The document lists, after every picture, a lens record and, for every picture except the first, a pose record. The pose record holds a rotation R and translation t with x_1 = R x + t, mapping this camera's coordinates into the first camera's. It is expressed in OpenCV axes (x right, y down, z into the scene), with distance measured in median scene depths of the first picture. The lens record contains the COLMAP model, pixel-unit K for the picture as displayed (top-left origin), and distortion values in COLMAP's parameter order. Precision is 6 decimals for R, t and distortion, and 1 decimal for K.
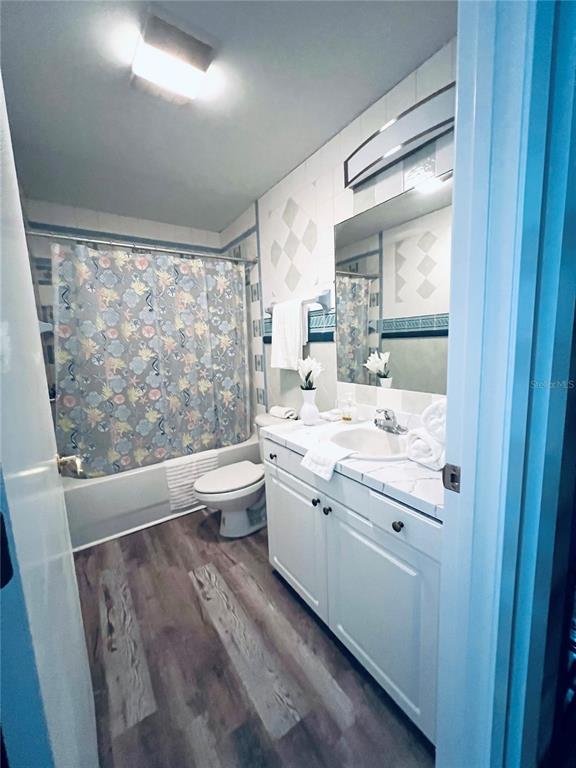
lens RADIAL K [[306.3, 0, 288.0], [0, 306.3, 384.0], [0, 0, 1]] dist [0.001591, 0.000127]
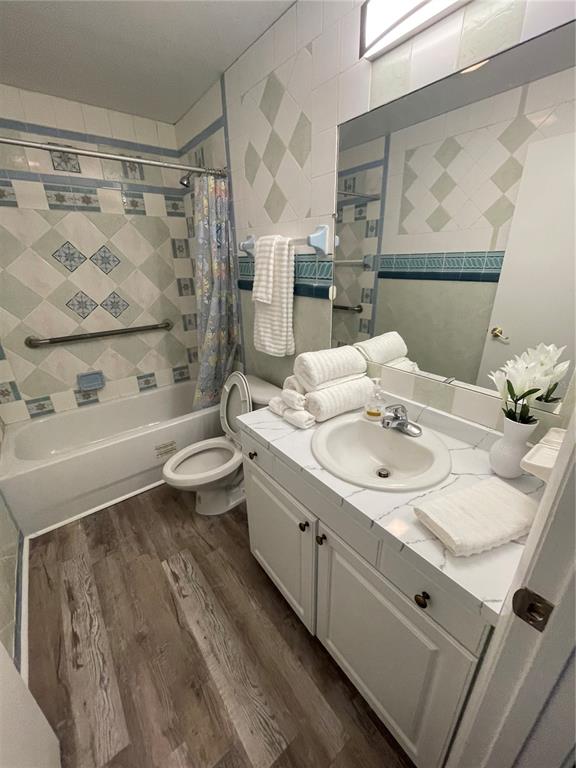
lens RADIAL K [[308.0, 0, 288.0], [0, 308.0, 384.0], [0, 0, 1]] dist [-0.003444, -0.000340]
pose [[0.997797, -0.005872, 0.066083, -0.007377], [-0.010092, 0.971048, 0.238673, -0.129337], [-0.065571, -0.238814, 0.968849, 0.224460]]
